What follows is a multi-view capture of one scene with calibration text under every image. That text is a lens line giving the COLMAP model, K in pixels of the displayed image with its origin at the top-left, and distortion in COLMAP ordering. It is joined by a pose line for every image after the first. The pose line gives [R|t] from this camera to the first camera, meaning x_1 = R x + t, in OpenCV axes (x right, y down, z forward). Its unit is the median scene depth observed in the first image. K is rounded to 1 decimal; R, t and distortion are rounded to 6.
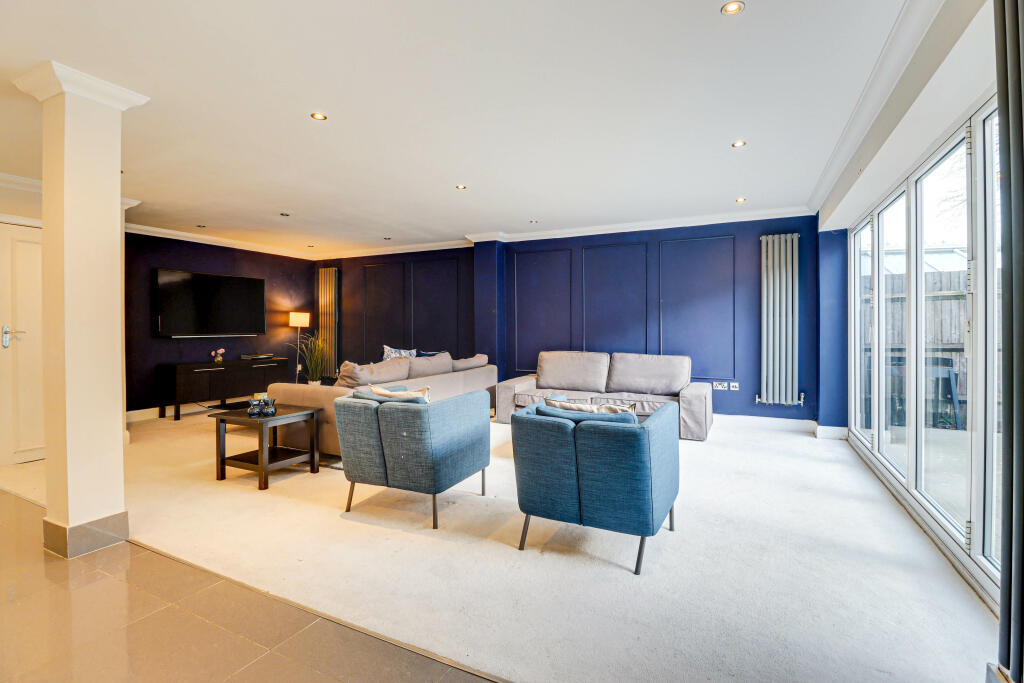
lens RADIAL K [[477.9, 0, 518.5], [0, 477.9, 329.1], [0, 0, 1]] dist [0.000520, -0.000030]
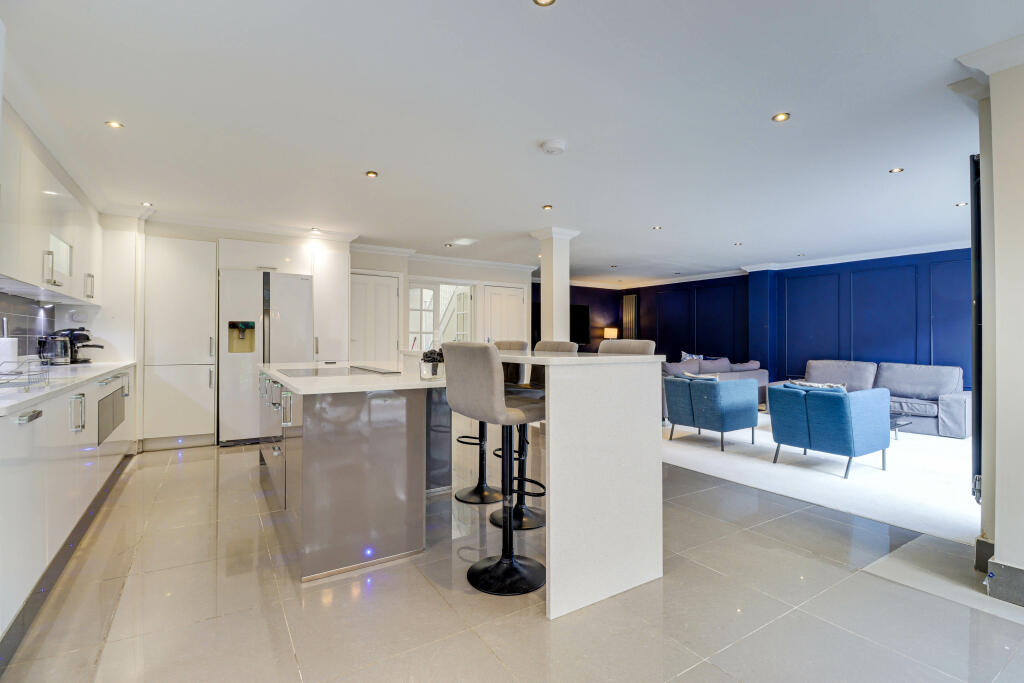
lens RADIAL K [[476.5, 0, 513.5], [0, 476.5, 338.1], [0, 0, 1]] dist [-0.021509, -0.000347]
pose [[0.849190, 0.004217, -0.528071, 0.047444], [-0.006938, 0.999971, -0.003173, 0.000628], [0.528042, 0.006358, 0.849194, -0.450029]]
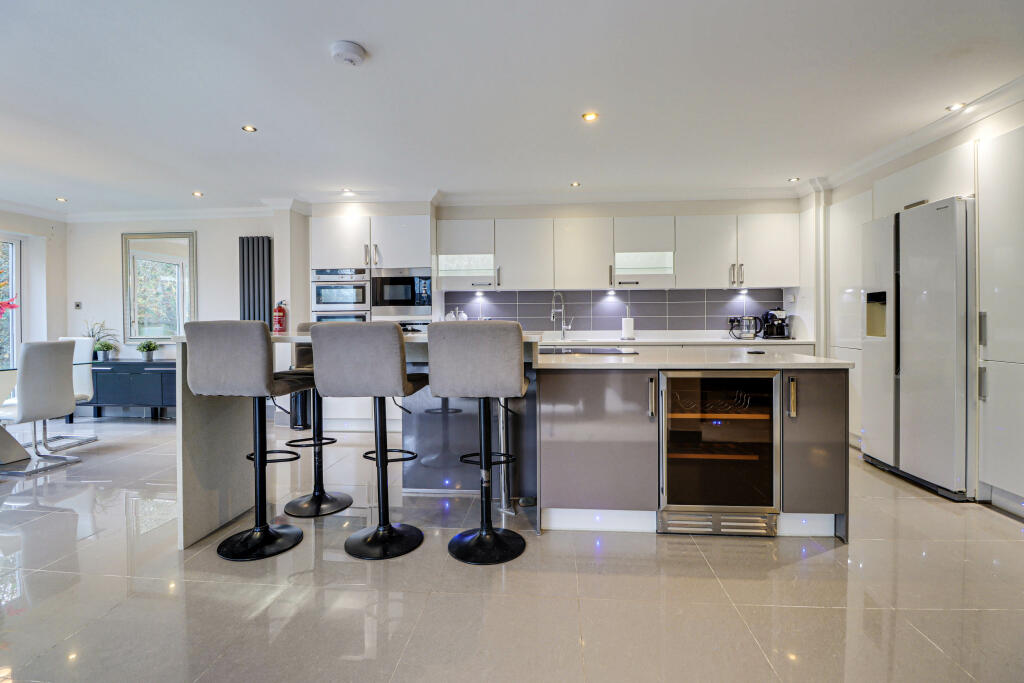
lens RADIAL K [[473.2, 0, 520.4], [0, 473.2, 319.5], [0, 0, 1]] dist [-0.014530, -0.000880]
pose [[-0.932201, 0.010109, -0.361801, -0.190521], [0.009004, 0.999948, 0.004742, -0.000220], [0.361830, 0.001163, -0.932243, 0.445985]]
